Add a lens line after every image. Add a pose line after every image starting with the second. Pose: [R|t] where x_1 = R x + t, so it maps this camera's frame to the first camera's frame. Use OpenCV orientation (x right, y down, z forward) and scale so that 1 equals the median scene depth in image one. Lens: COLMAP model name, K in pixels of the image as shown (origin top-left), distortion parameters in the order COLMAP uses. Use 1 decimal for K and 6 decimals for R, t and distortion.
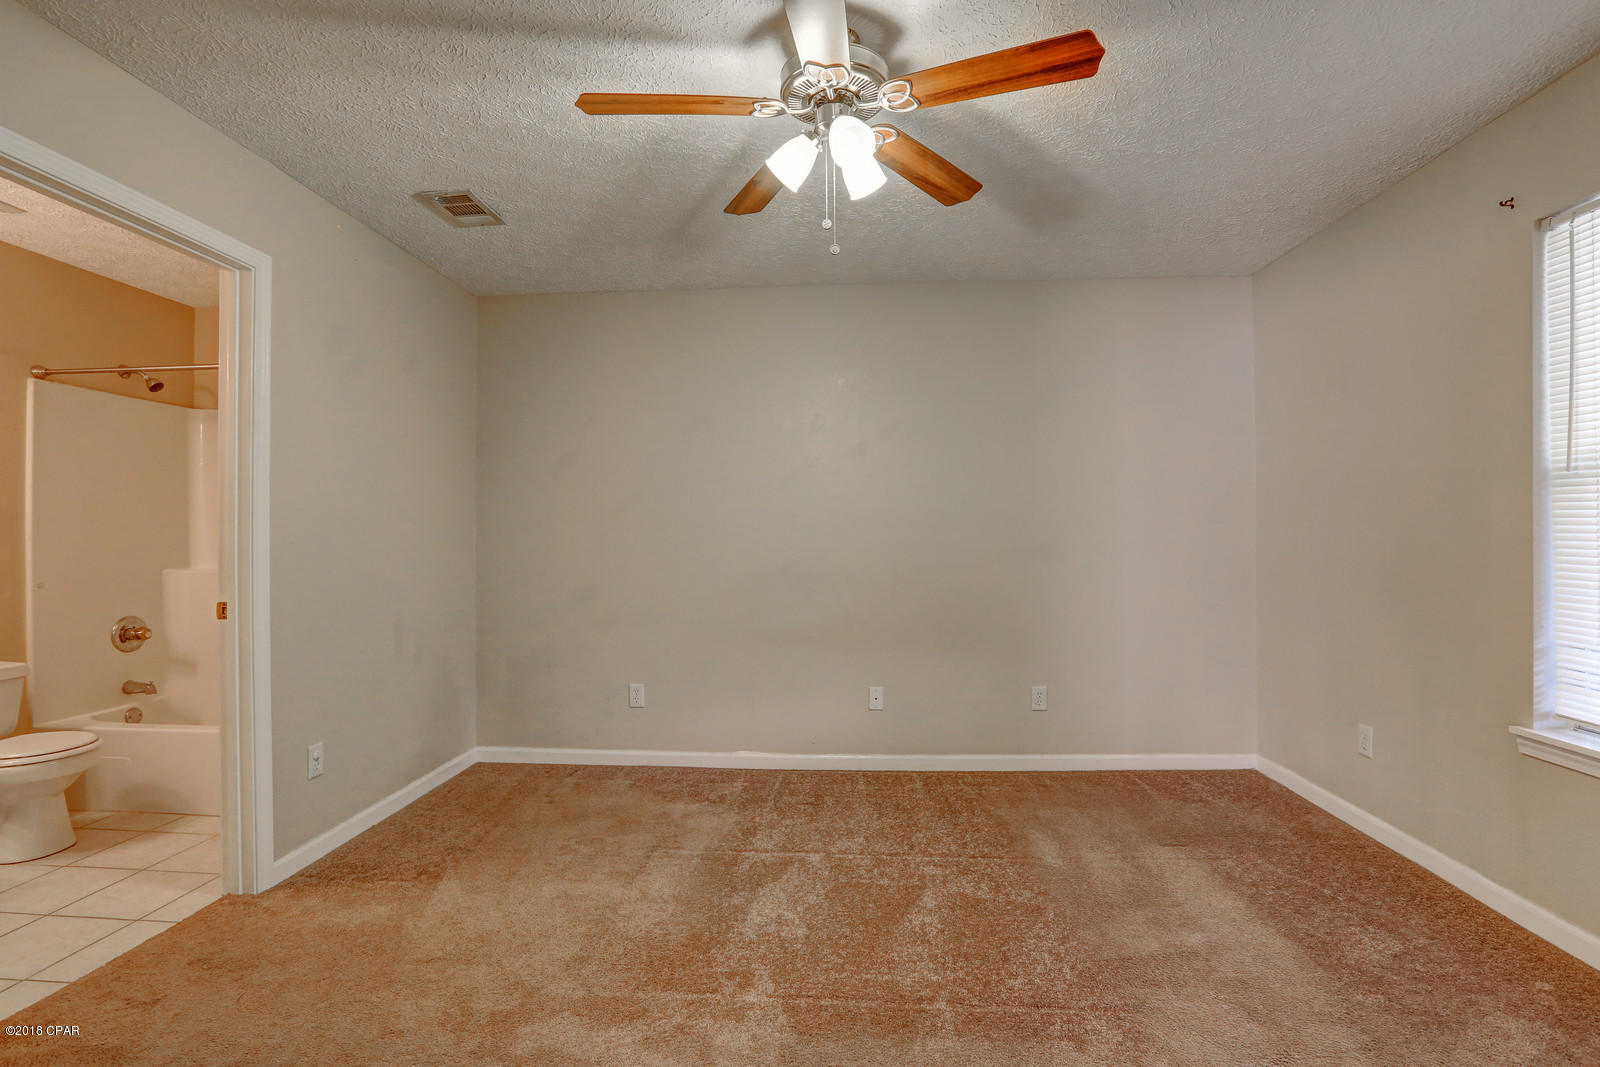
lens RADIAL K [[727.2, 0, 800.0], [0, 727.2, 533.5], [0, 0, 1]] dist [-0.056164, 0.015993]
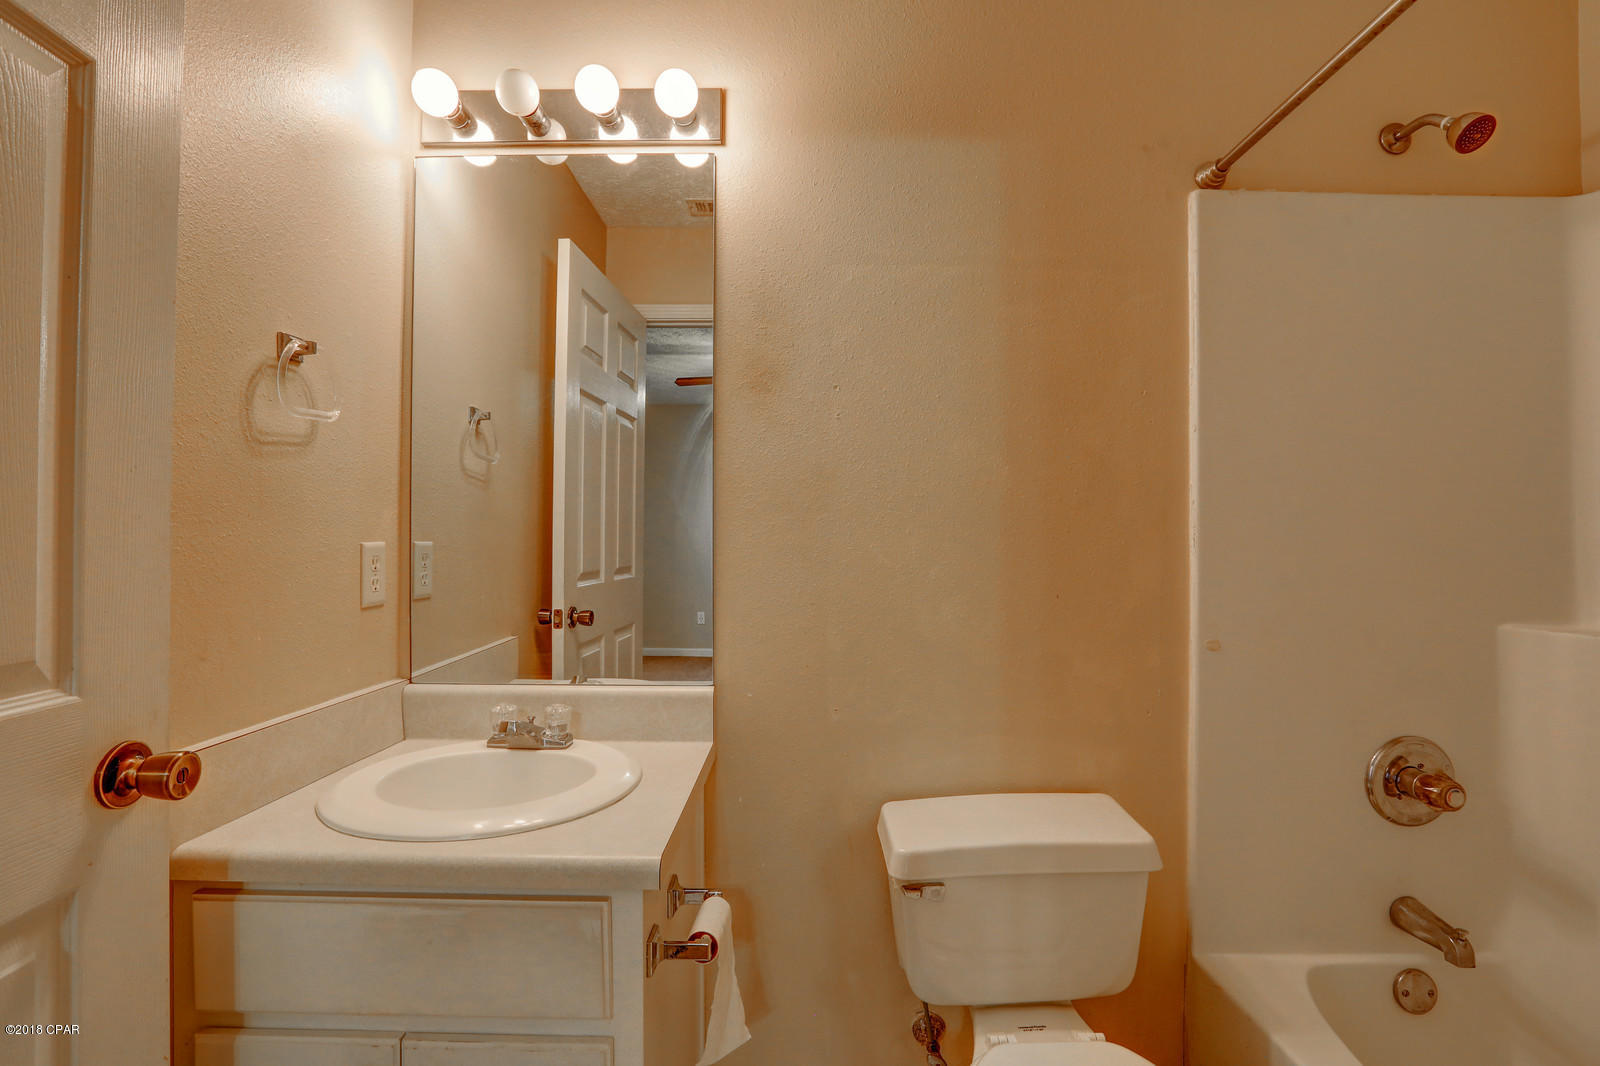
lens RADIAL K [[727.2, 0, 800.0], [0, 727.2, 533.0], [0, 0, 1]] dist [-0.056164, 0.015993]
pose [[0.041211, -0.001351, -0.999150, -0.572731], [-0.003984, 0.999991, -0.001517, 0.003349], [0.999143, 0.004043, 0.041205, 0.634824]]
